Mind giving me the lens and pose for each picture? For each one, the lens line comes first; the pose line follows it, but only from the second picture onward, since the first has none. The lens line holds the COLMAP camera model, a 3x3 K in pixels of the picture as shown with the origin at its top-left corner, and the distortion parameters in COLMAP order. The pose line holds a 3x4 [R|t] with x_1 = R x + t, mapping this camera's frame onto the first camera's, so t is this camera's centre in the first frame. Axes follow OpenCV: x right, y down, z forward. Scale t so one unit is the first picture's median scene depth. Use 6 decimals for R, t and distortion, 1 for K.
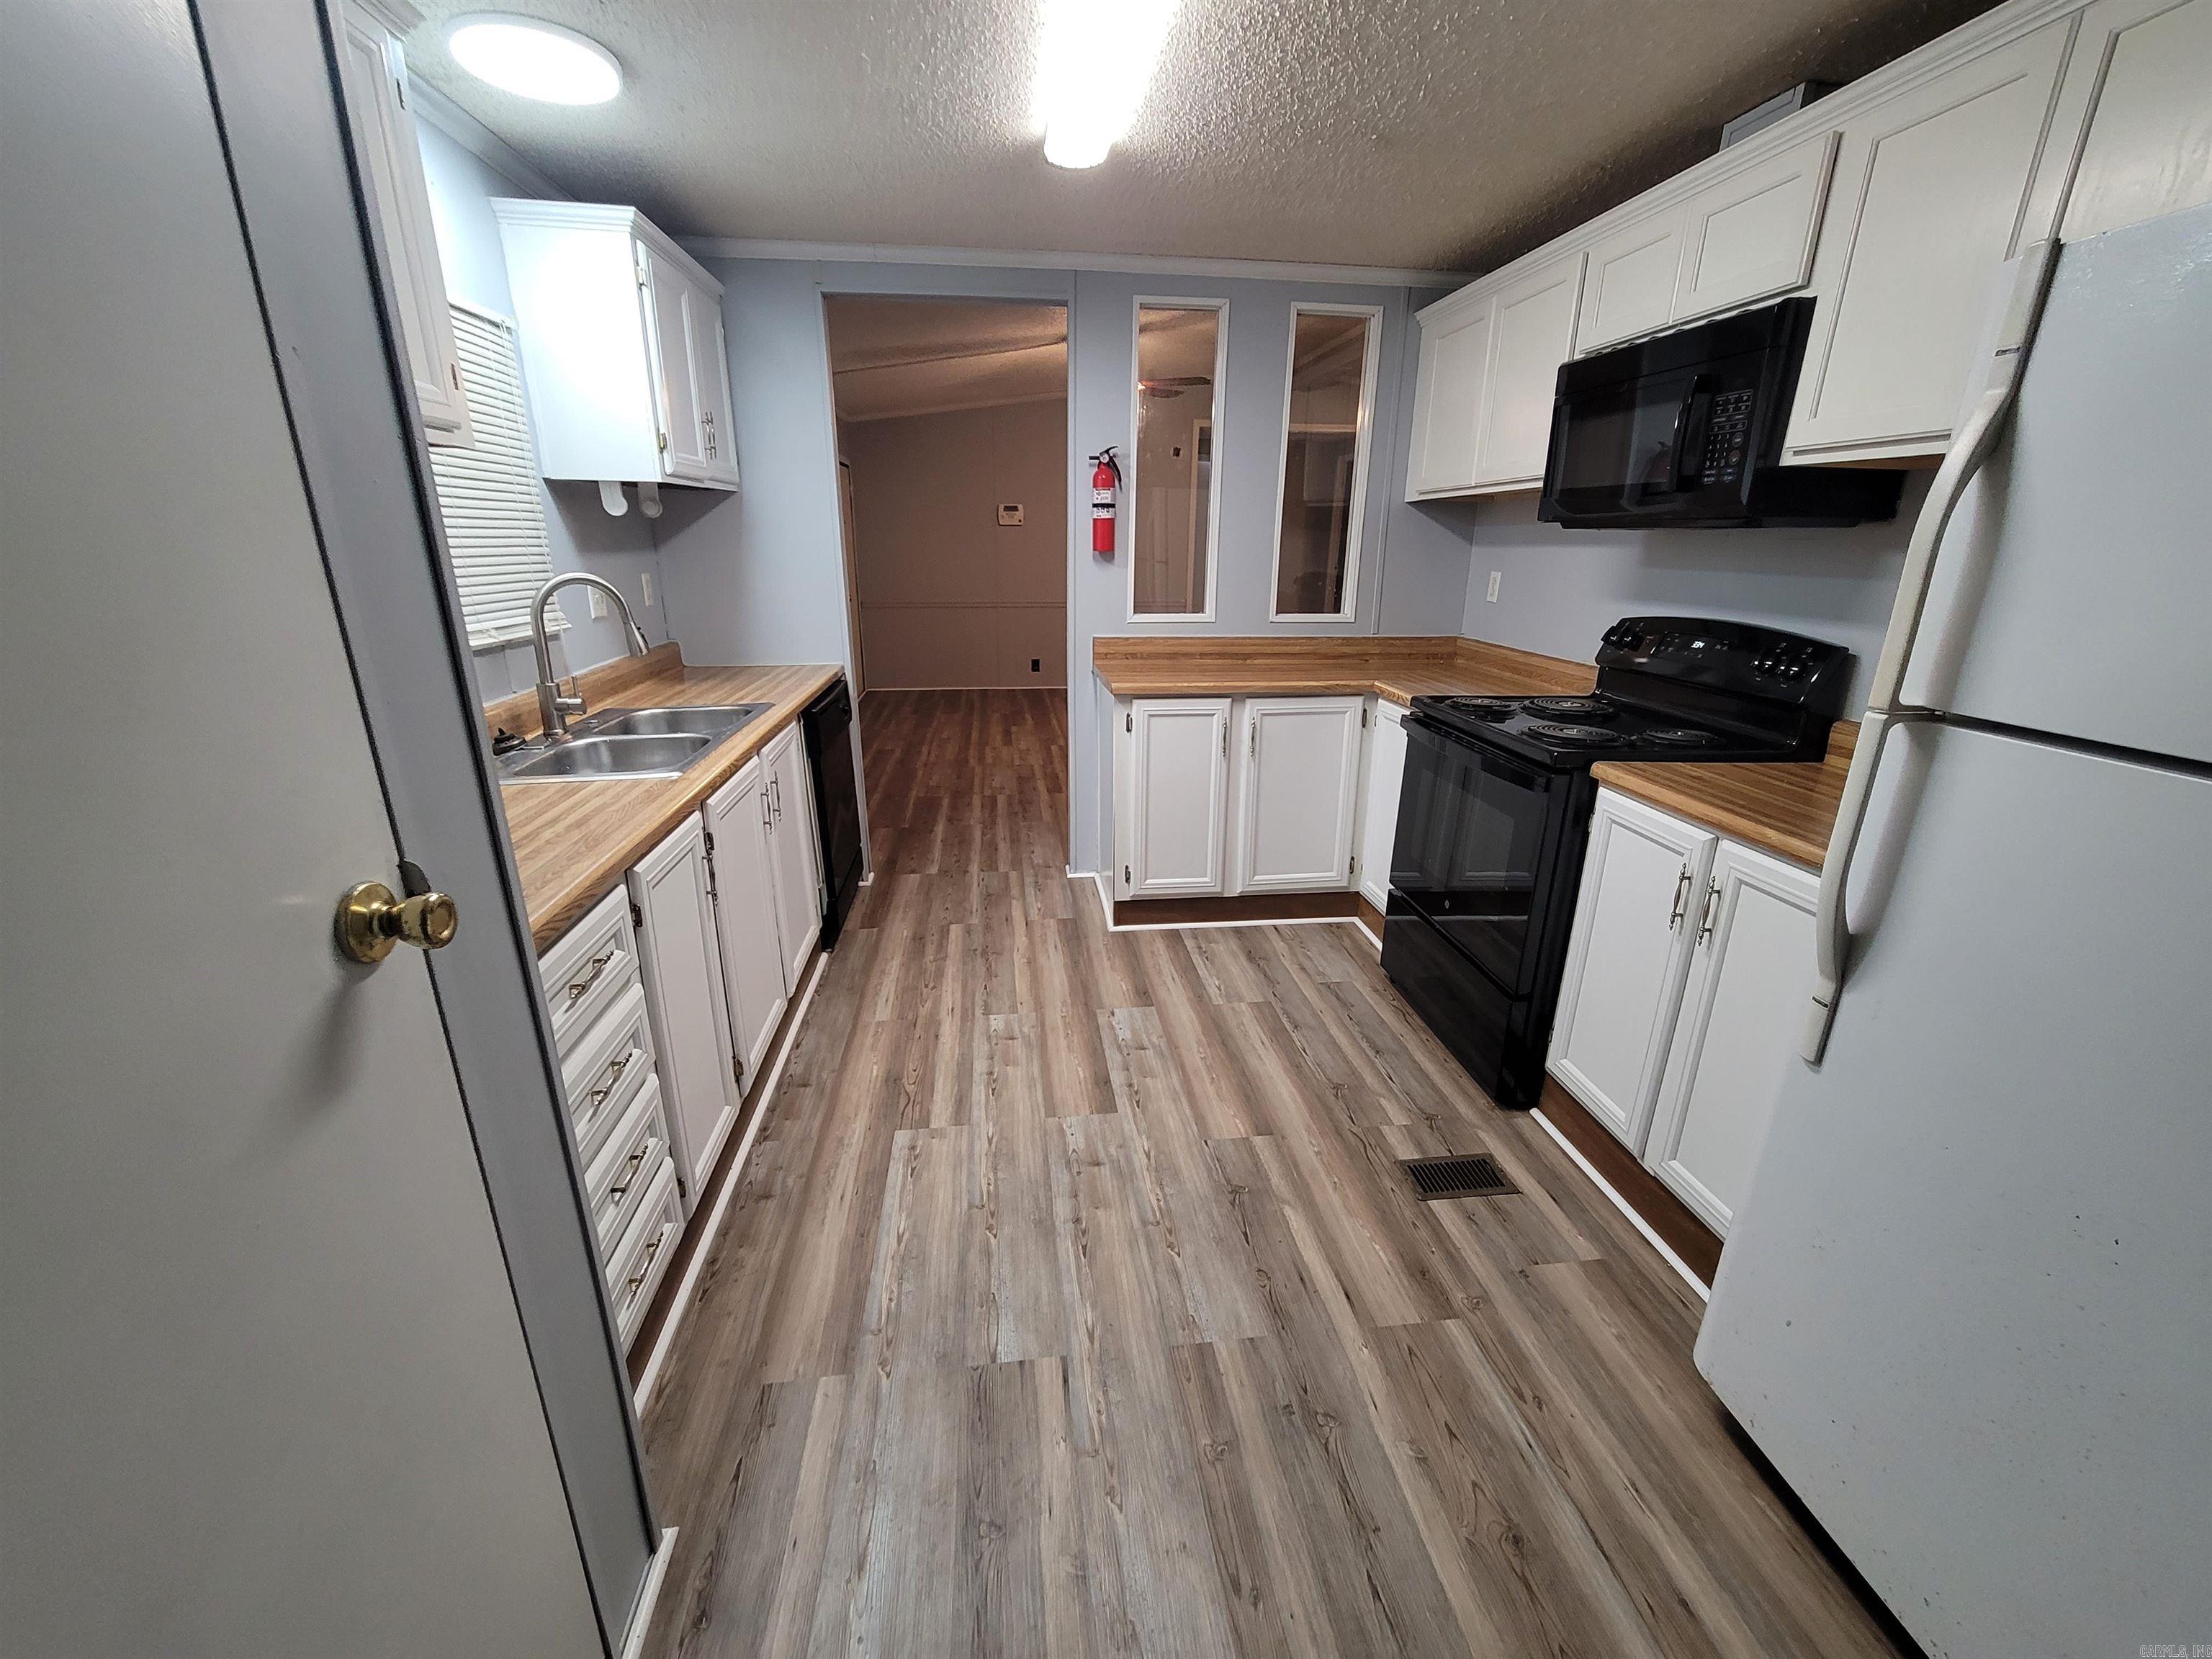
lens RADIAL K [[896.9, 0, 1110.3], [0, 896.9, 832.5], [0, 0, 1]] dist [-0.001092, -0.000145]
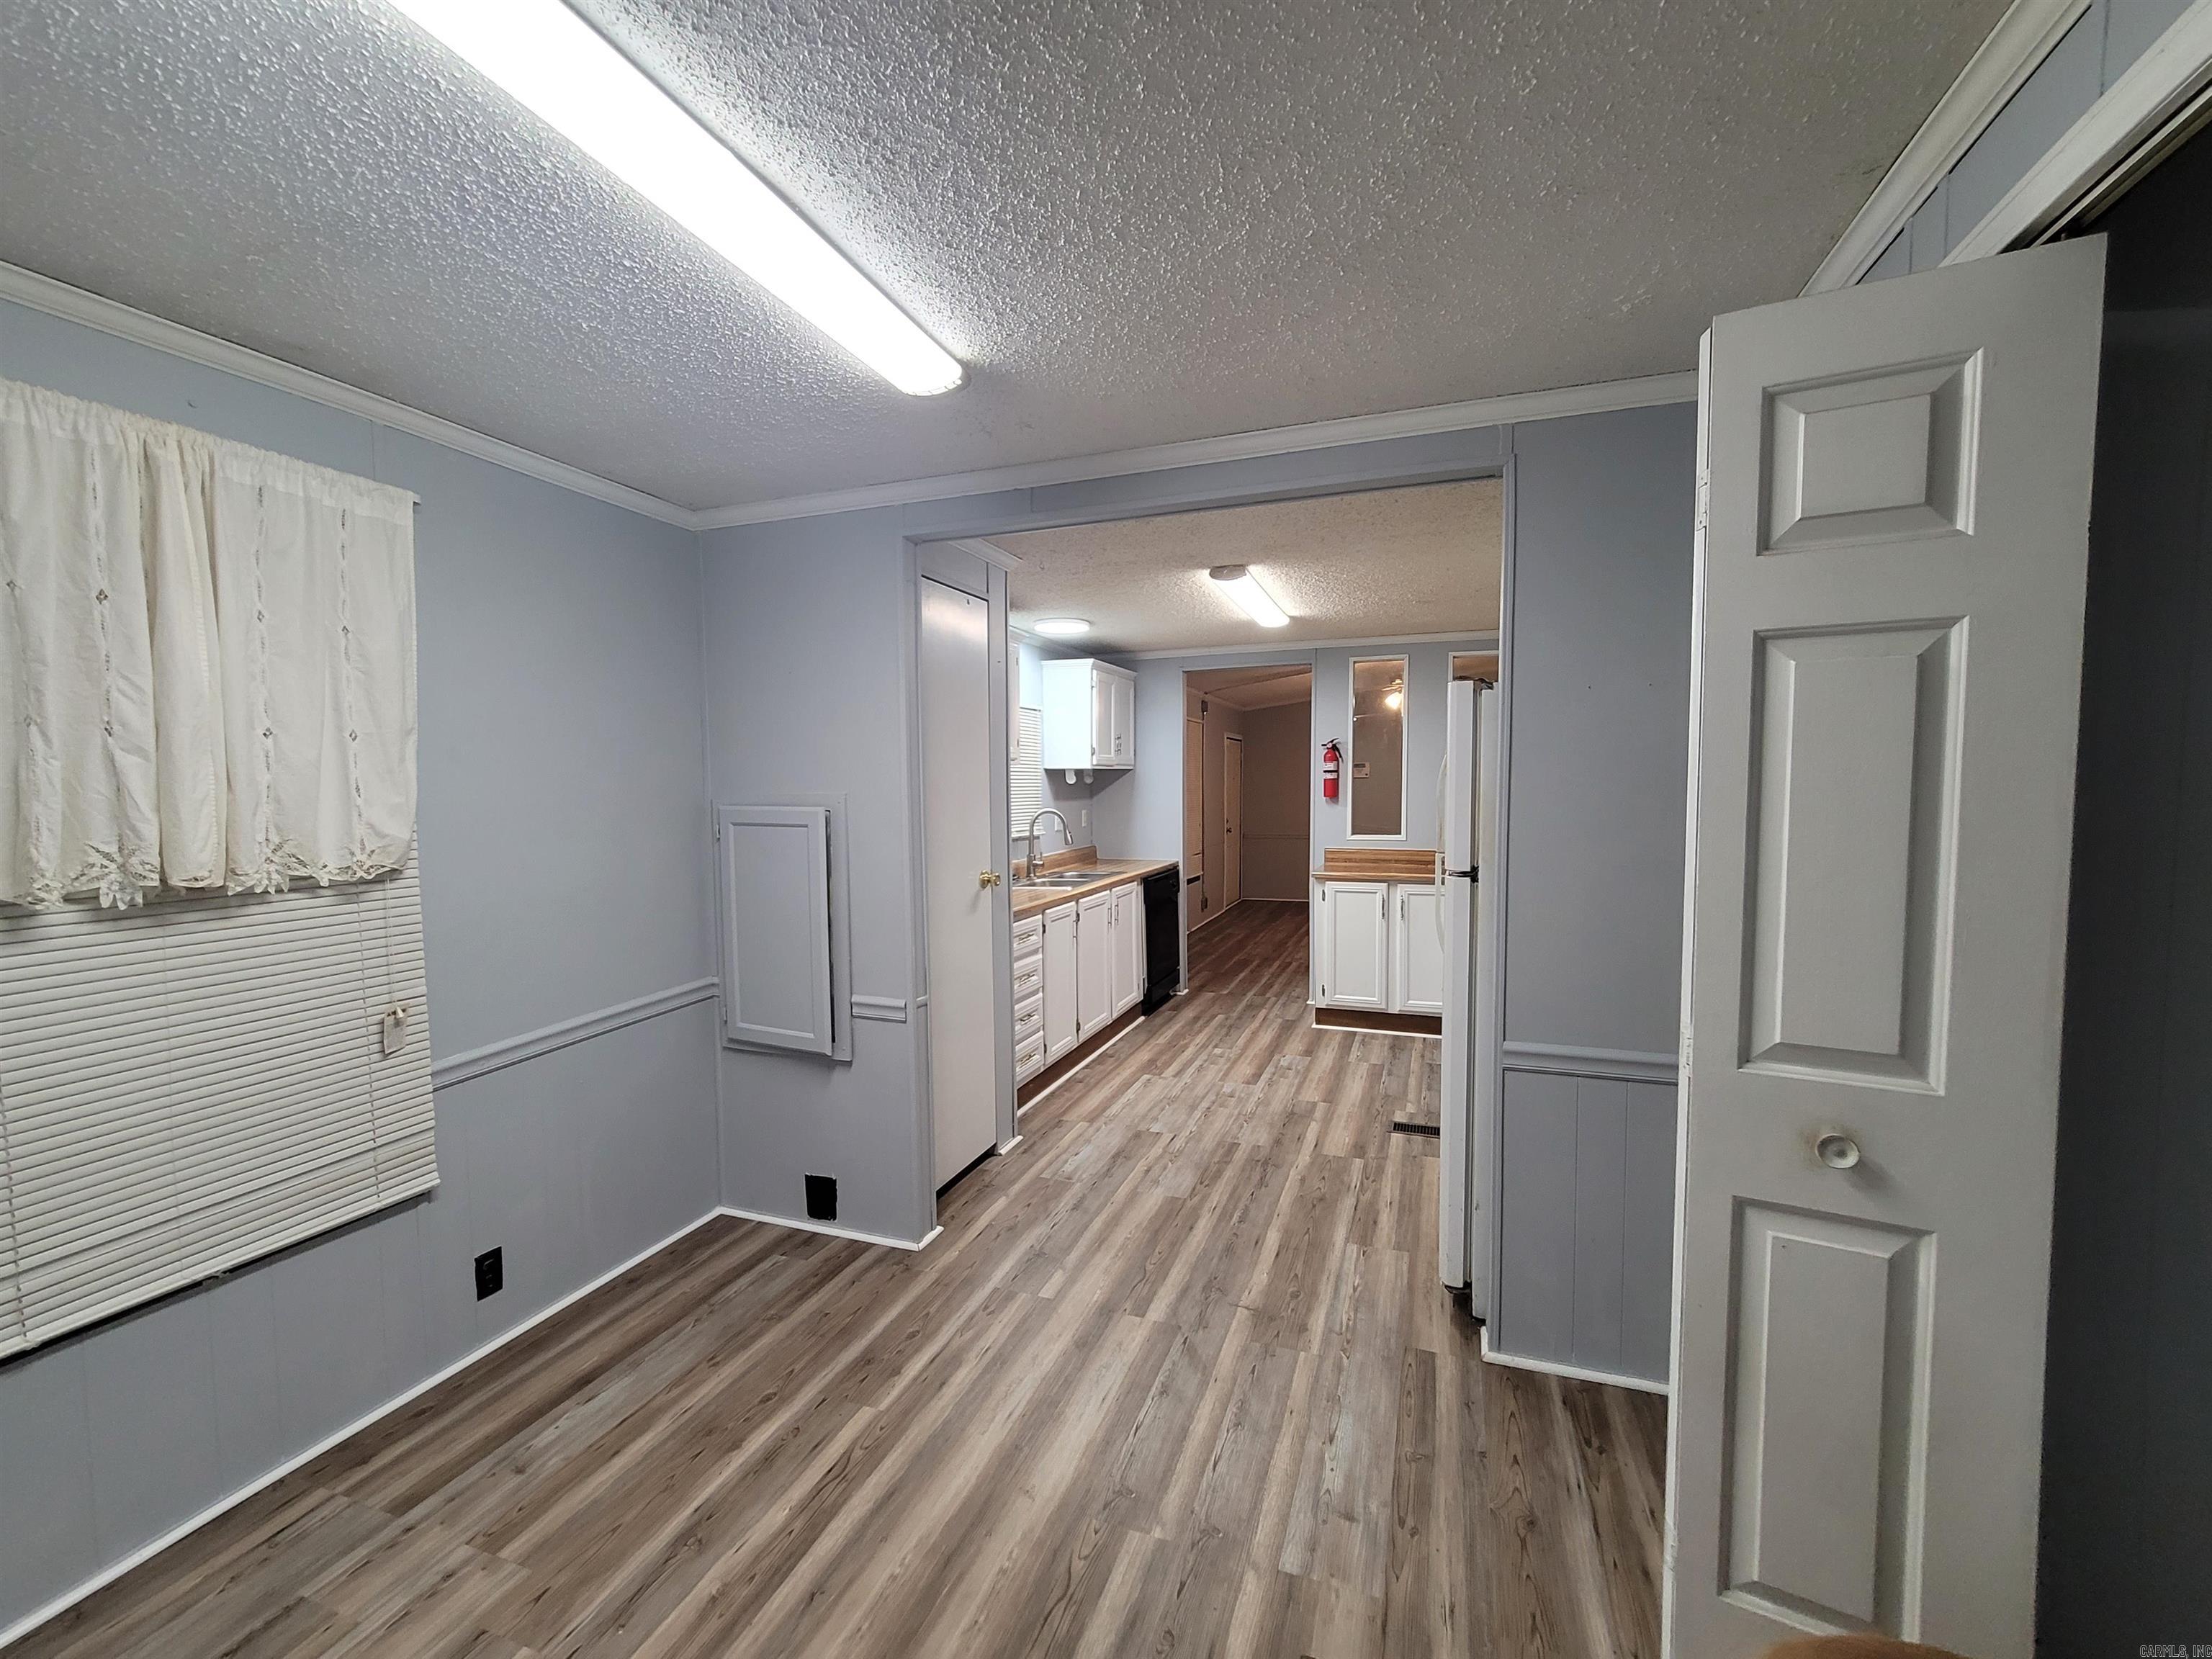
lens RADIAL K [[896.8, 0, 1124.5], [0, 896.8, 830.5], [0, 0, 1]] dist [0.001494, 0.000052]
pose [[0.893710, 0.007741, -0.448578, 0.558268], [-0.125278, 0.964385, -0.232952, 0.252200], [0.430799, 0.264388, 0.862851, -0.812257]]
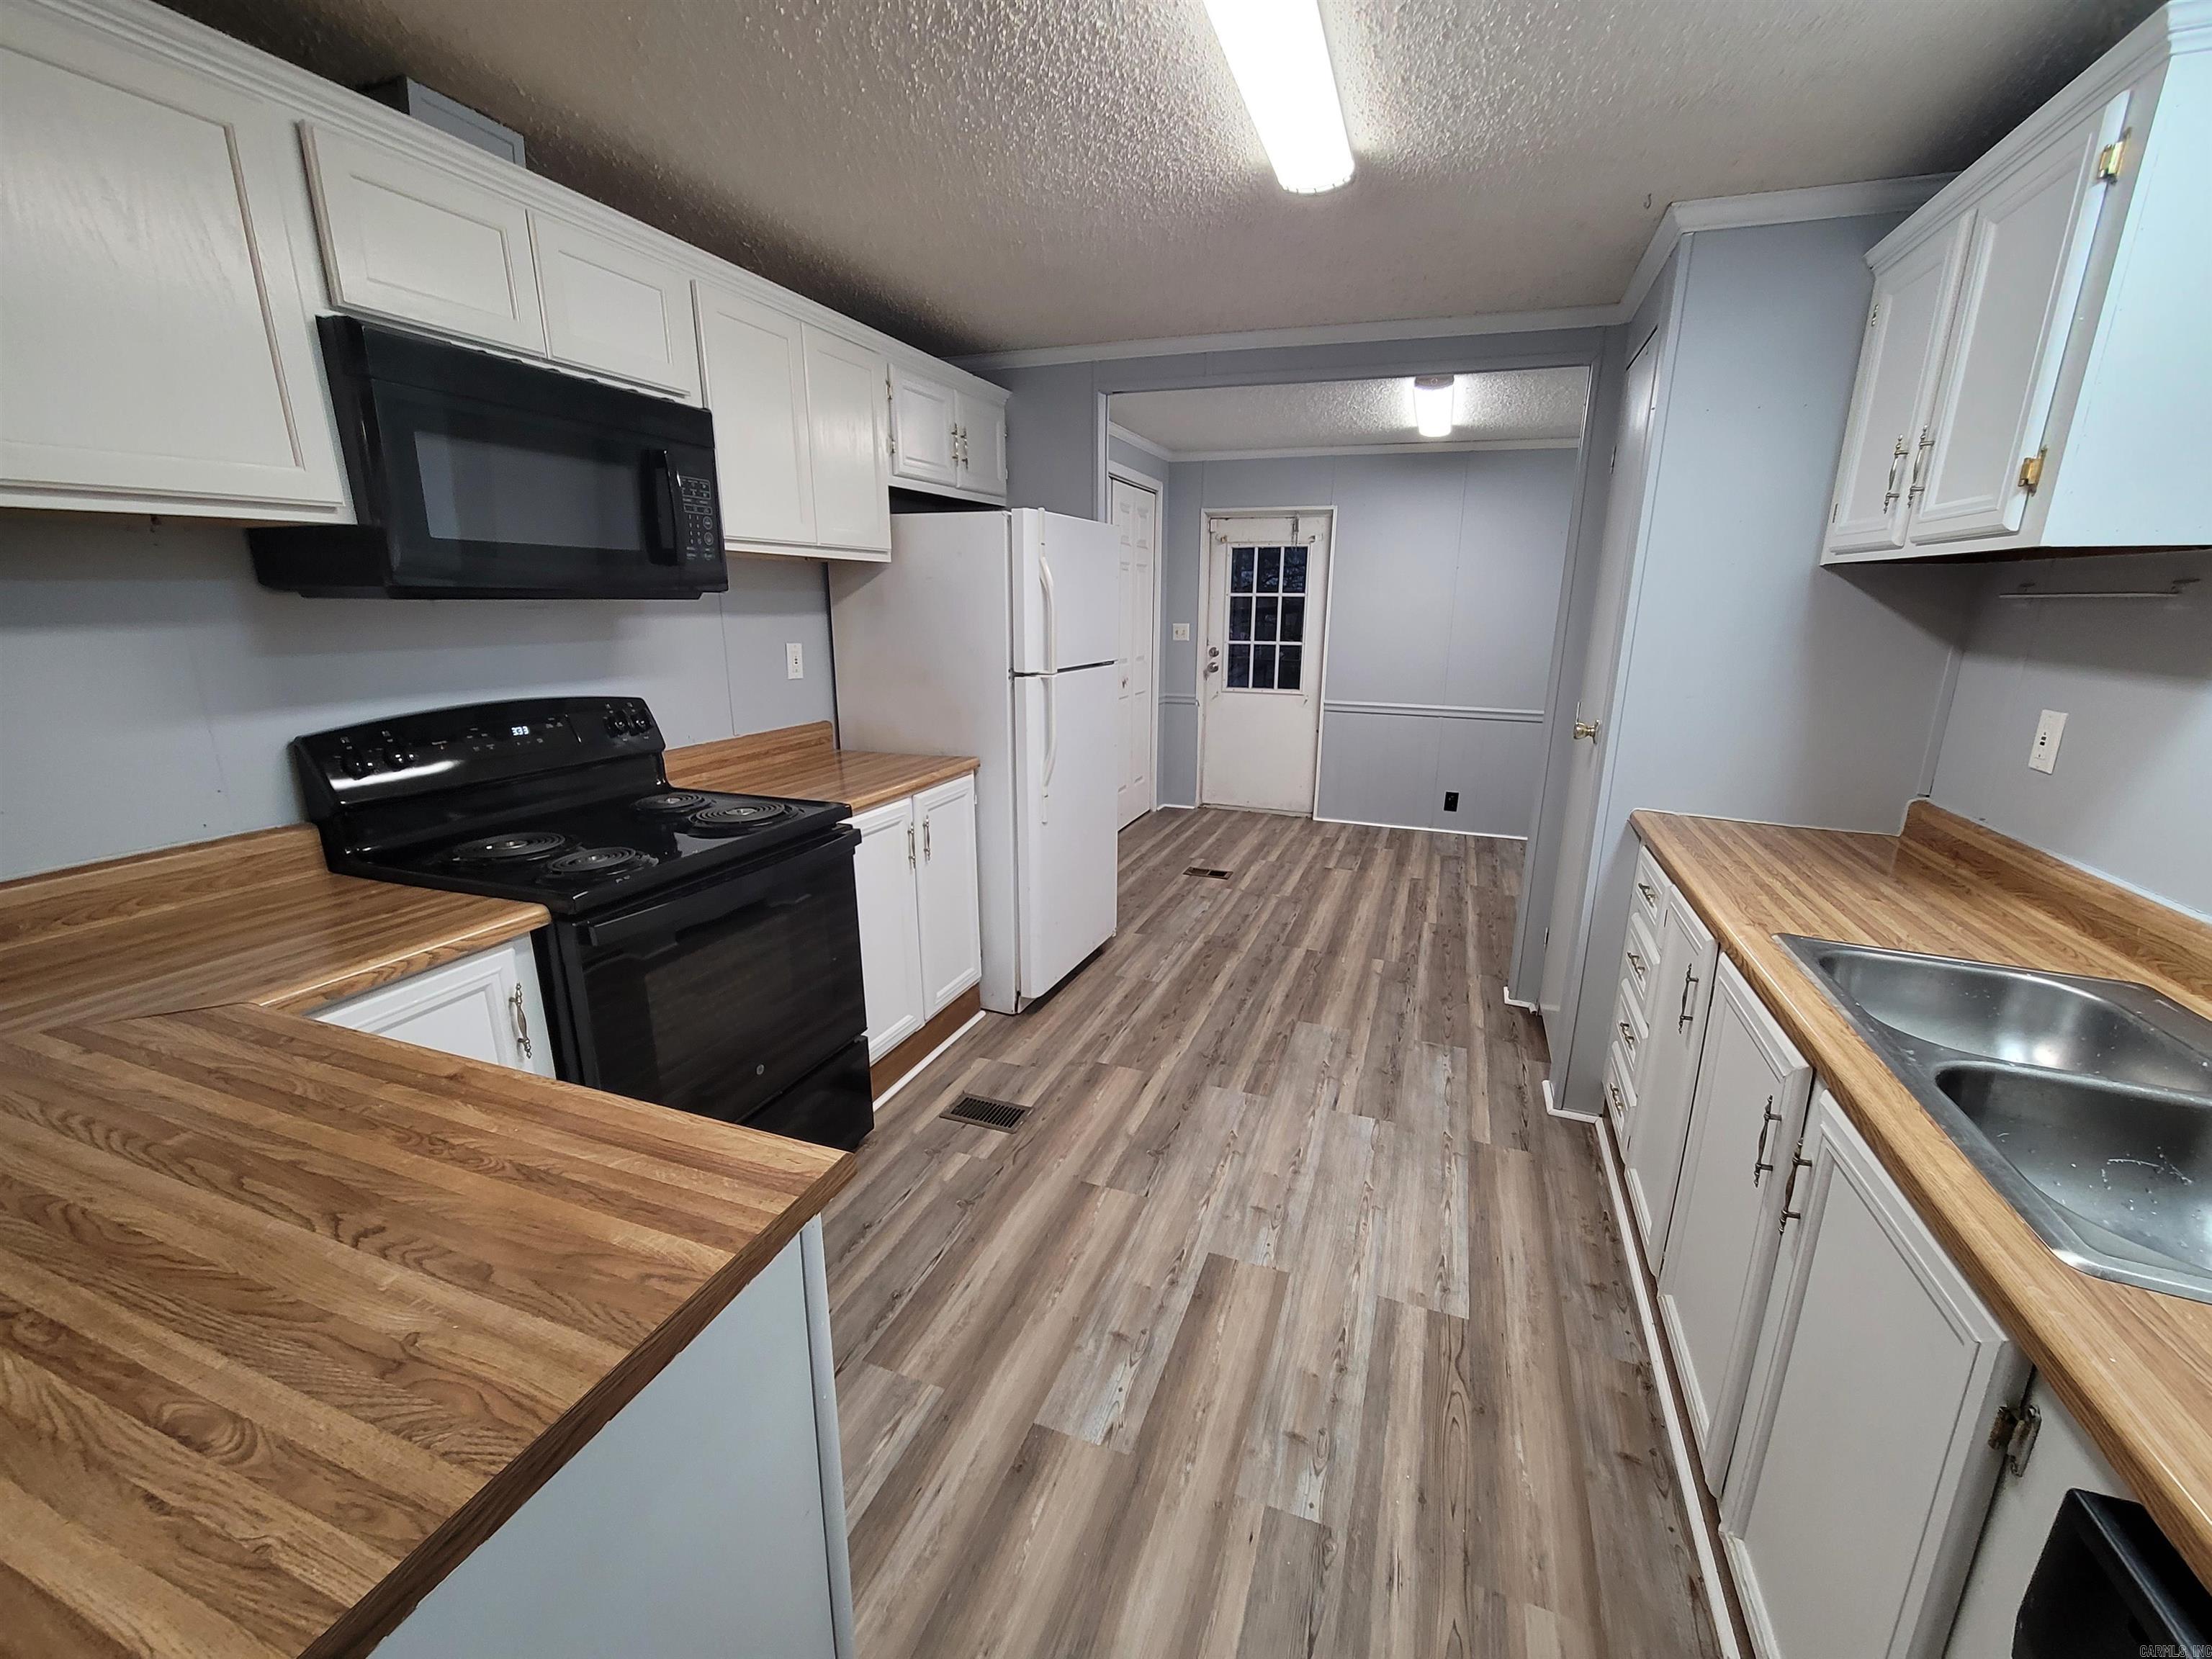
lens RADIAL K [[896.9, 0, 1110.3], [0, 896.9, 832.5], [0, 0, 1]] dist [-0.001092, -0.000145]
pose [[-0.883747, -0.136172, 0.447715, -0.232174], [0.130346, 0.847236, 0.514976, -0.483531], [-0.449445, 0.513466, -0.730993, 1.385359]]
